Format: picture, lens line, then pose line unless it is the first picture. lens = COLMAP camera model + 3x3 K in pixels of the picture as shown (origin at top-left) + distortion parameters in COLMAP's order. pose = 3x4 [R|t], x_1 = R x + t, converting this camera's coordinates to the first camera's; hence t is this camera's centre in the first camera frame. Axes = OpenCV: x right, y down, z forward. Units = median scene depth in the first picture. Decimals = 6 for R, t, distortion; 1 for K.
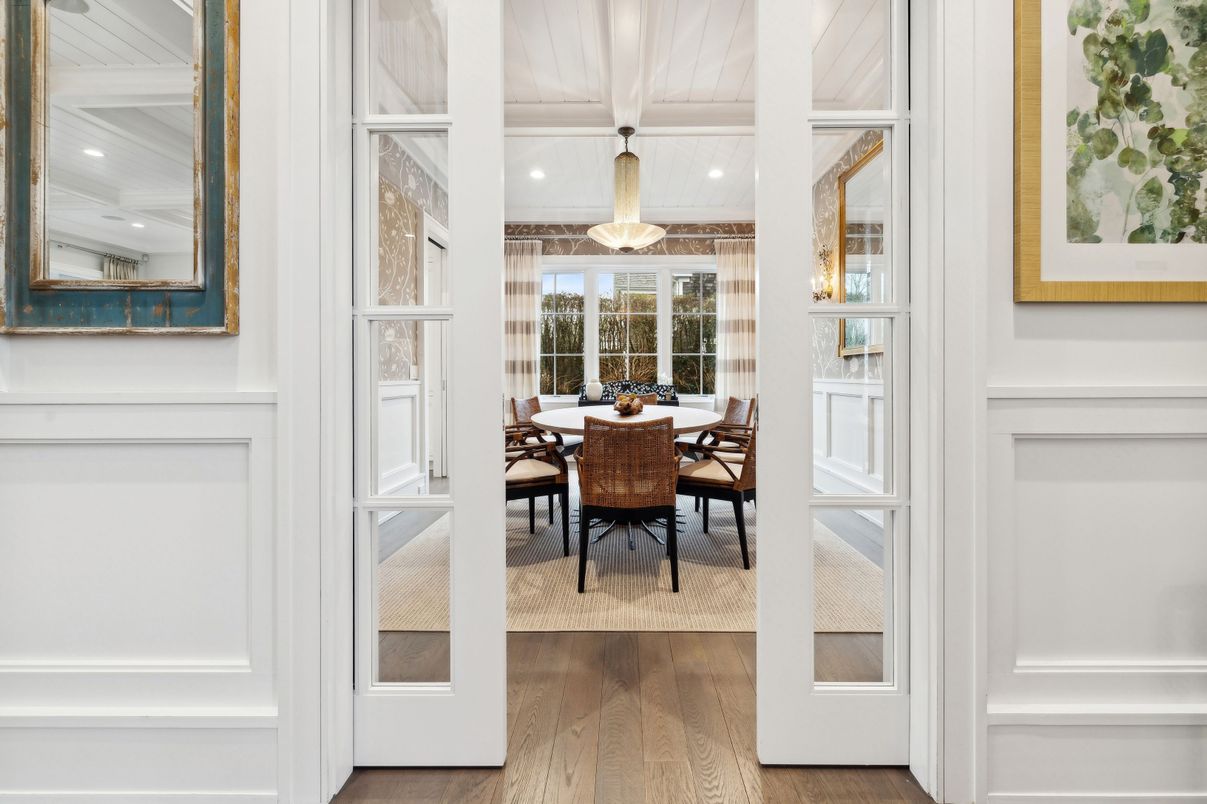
lens RADIAL K [[532.7, 0, 617.3], [0, 532.7, 376.7], [0, 0, 1]] dist [-0.004629, -0.000379]
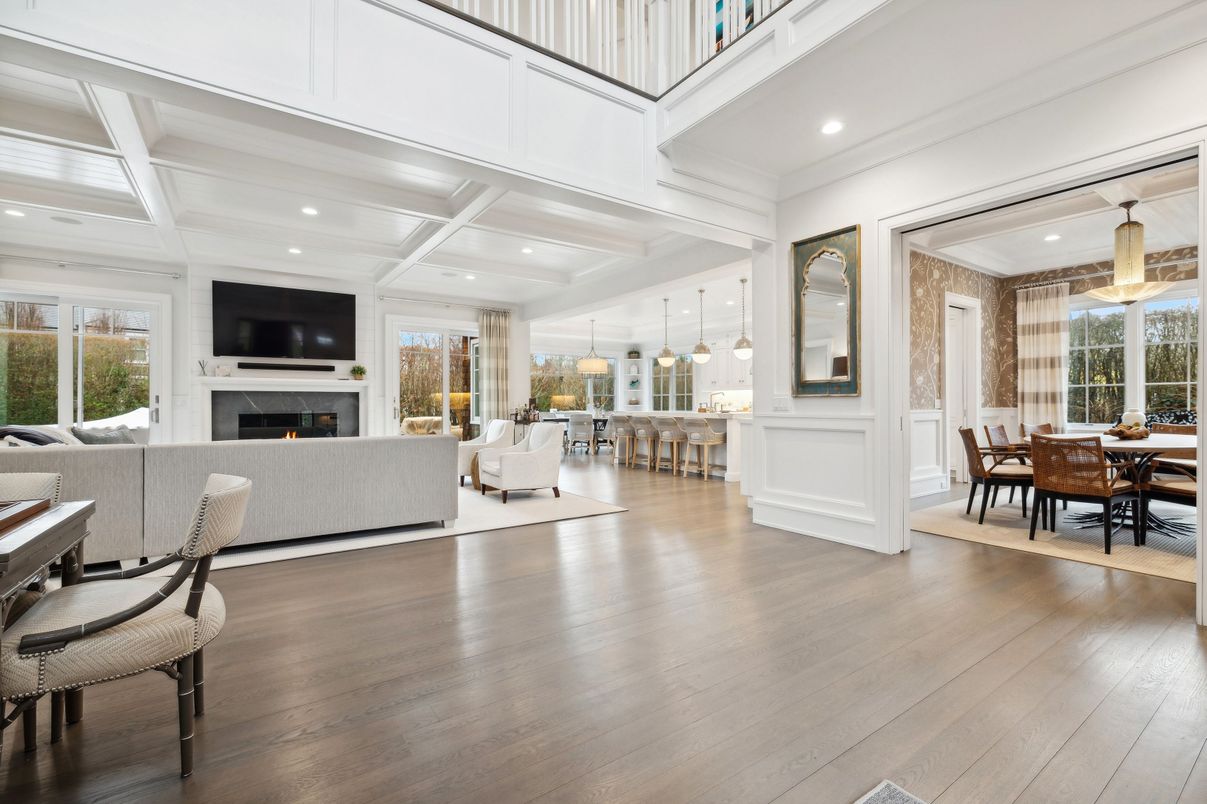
lens RADIAL K [[532.7, 0, 602.2], [0, 532.7, 402.5], [0, 0, 1]] dist [-0.004629, -0.000379]
pose [[0.578462, -0.000073, -0.815709, 0.272684], [0.001547, 0.999998, 0.001008, -0.014692], [0.815708, -0.001845, 0.578461, -0.590218]]
